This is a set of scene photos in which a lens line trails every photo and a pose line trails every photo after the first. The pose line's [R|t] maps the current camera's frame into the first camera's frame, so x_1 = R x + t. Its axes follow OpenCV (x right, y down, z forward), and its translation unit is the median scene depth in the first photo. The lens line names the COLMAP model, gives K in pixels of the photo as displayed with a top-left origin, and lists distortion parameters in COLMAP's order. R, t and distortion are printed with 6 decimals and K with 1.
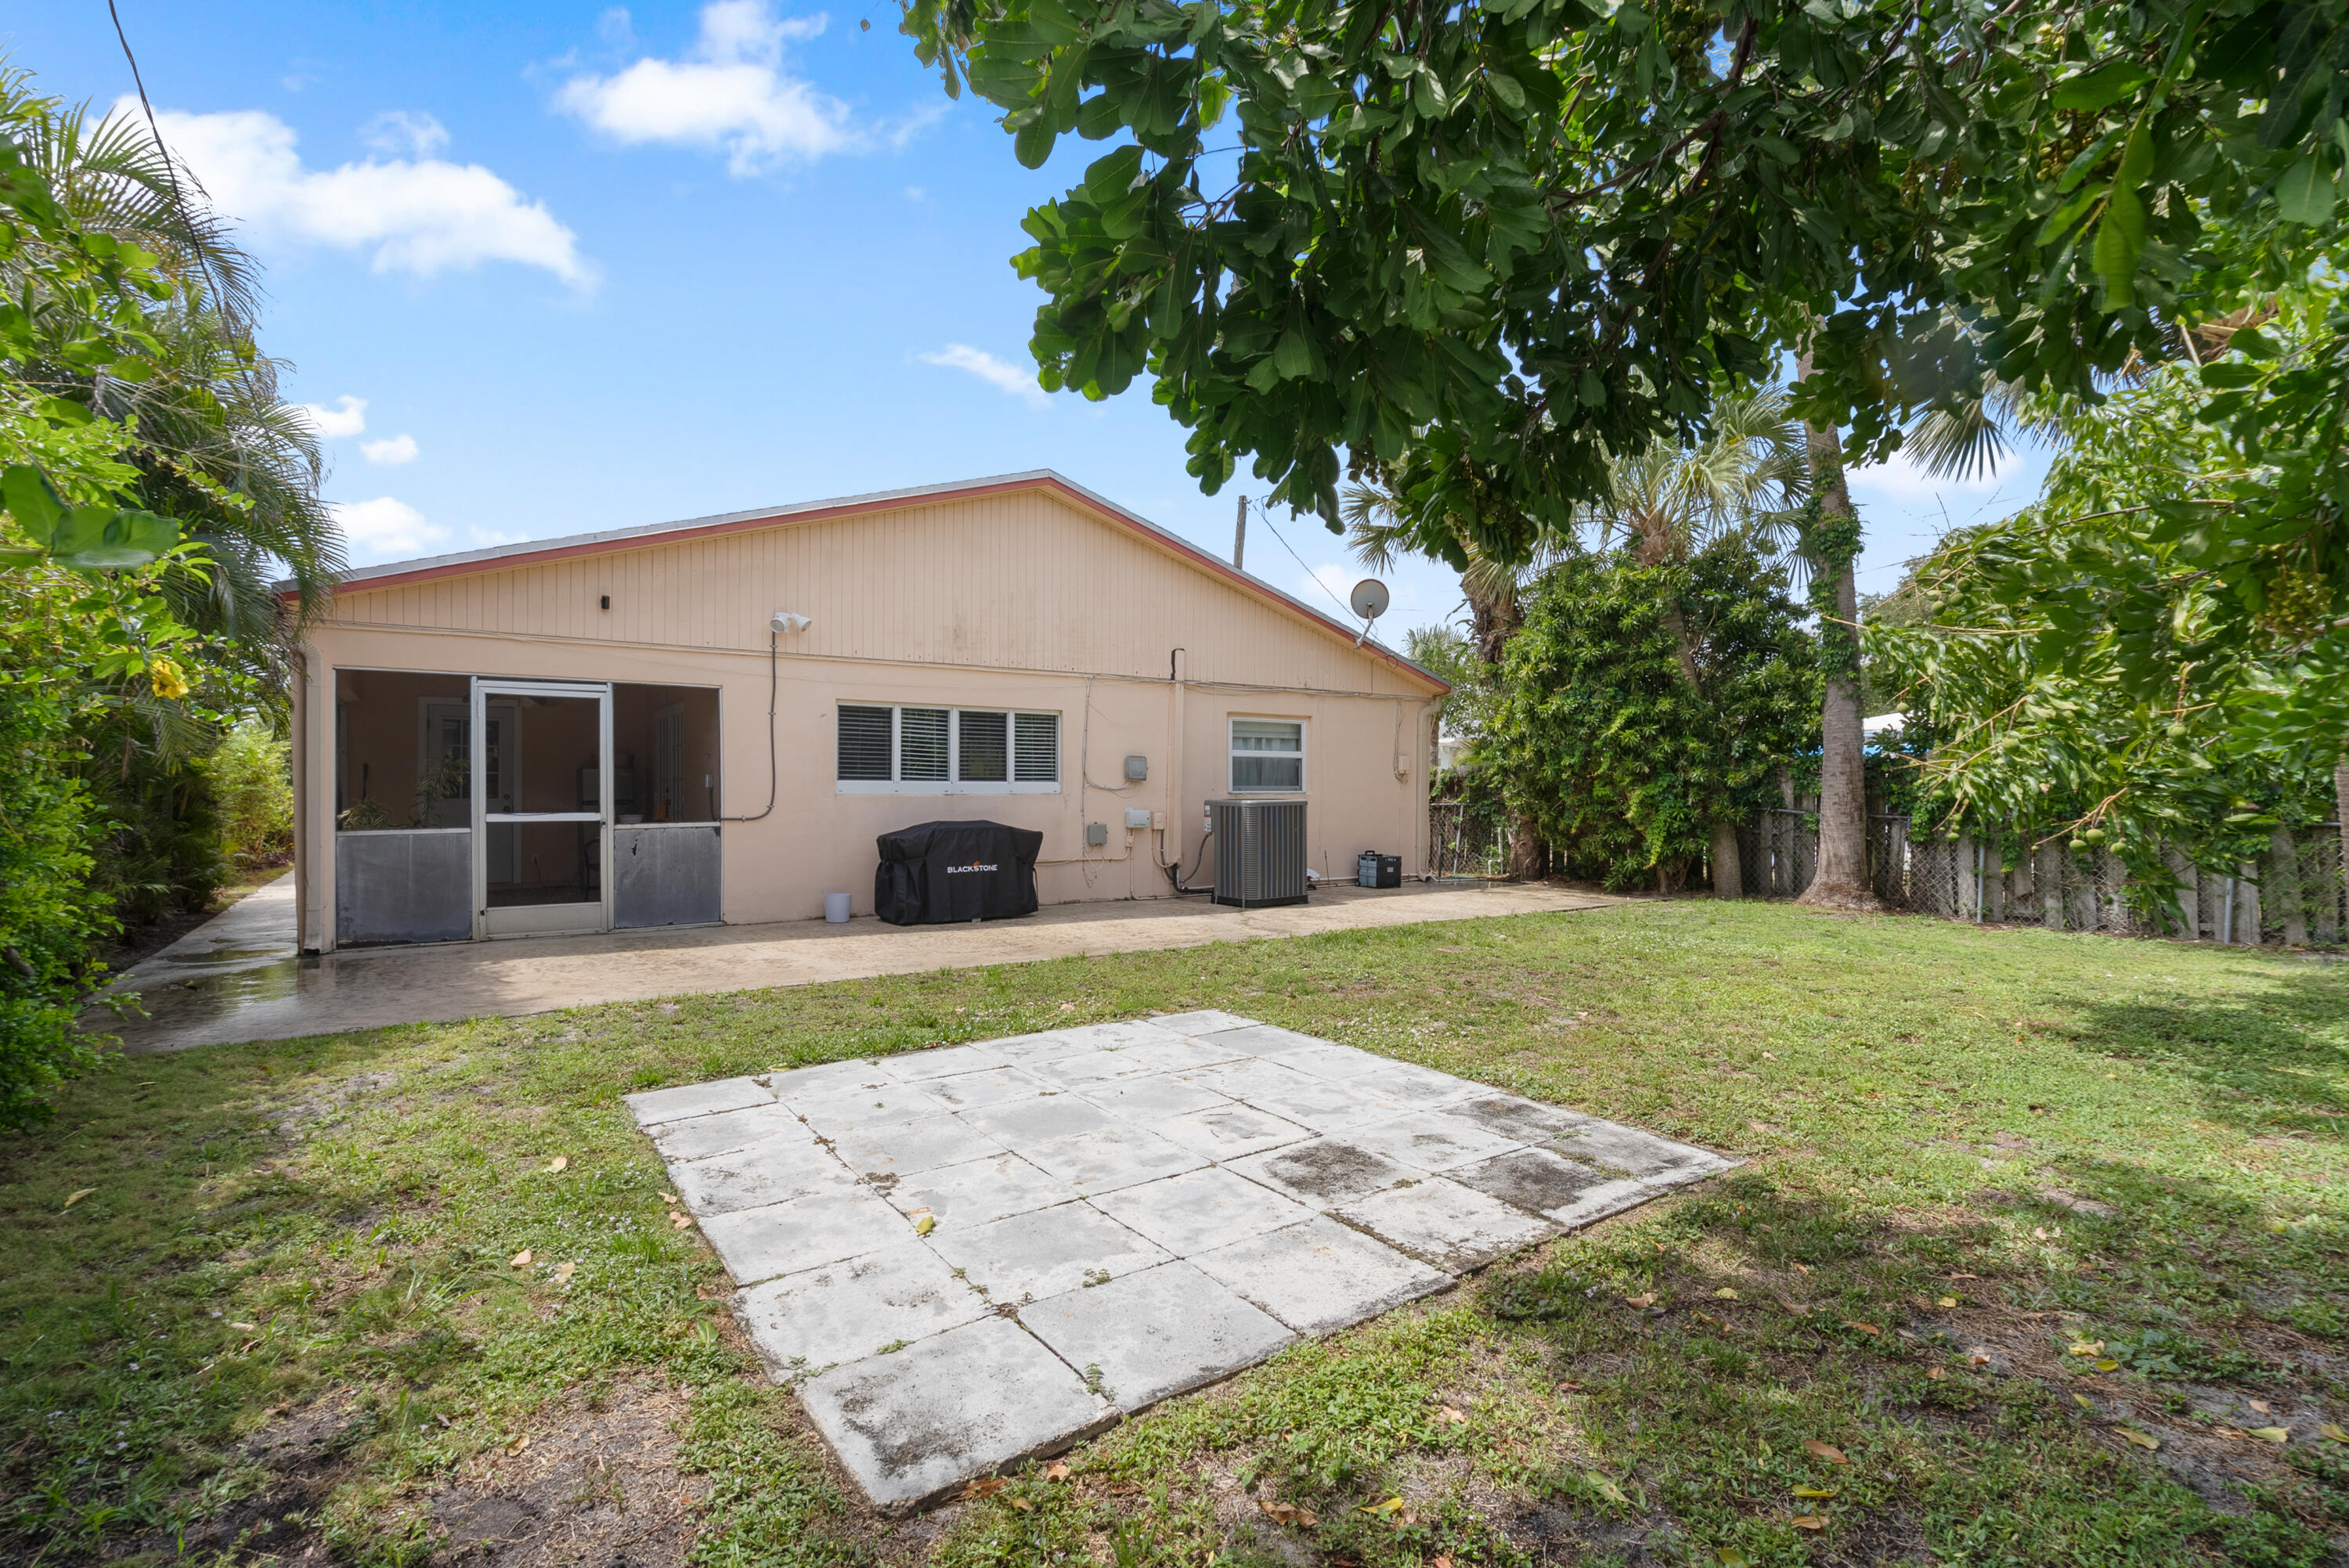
lens RADIAL K [[1080.8, 0, 1171.4], [0, 1080.8, 773.8], [0, 0, 1]] dist [-0.001371, -0.000179]
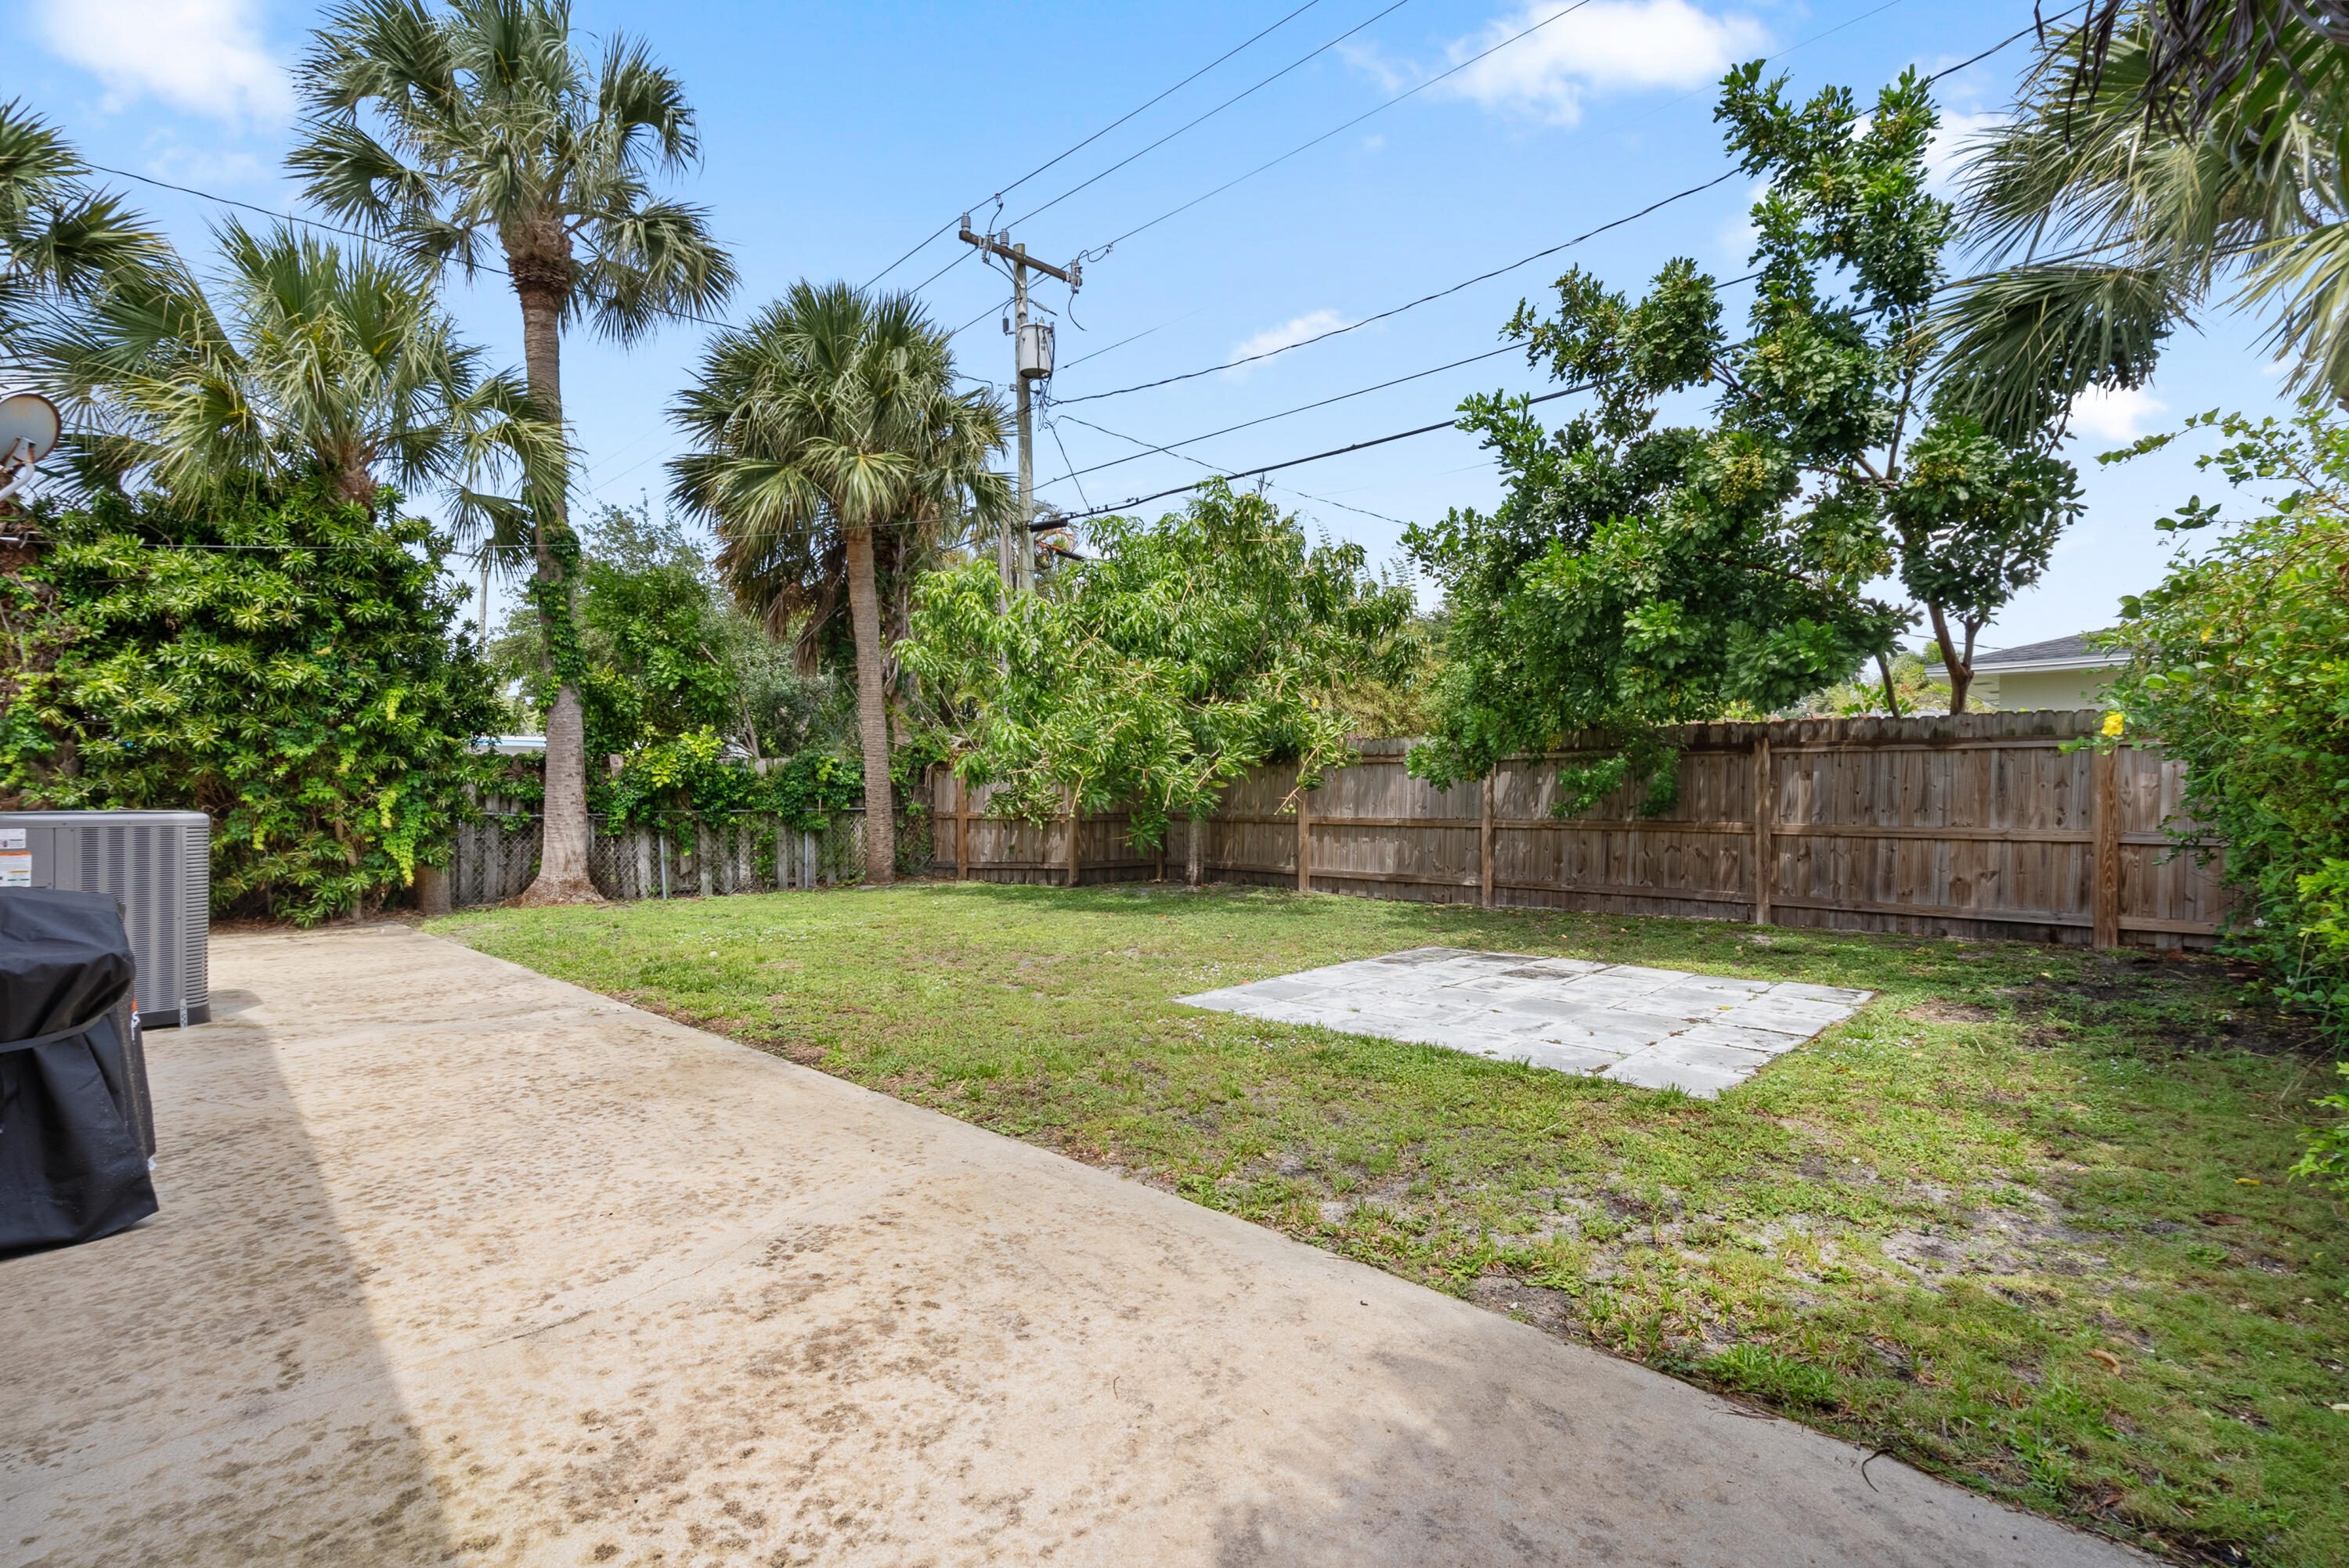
lens RADIAL K [[1080.8, 0, 1171.4], [0, 1080.8, 773.8], [0, 0, 1]] dist [-0.001371, -0.000179]
pose [[-0.177993, 0.014314, 0.983928, -0.472963], [-0.013205, 0.999769, -0.016933, 0.008802], [-0.983943, -0.016006, -0.177763, 0.570707]]
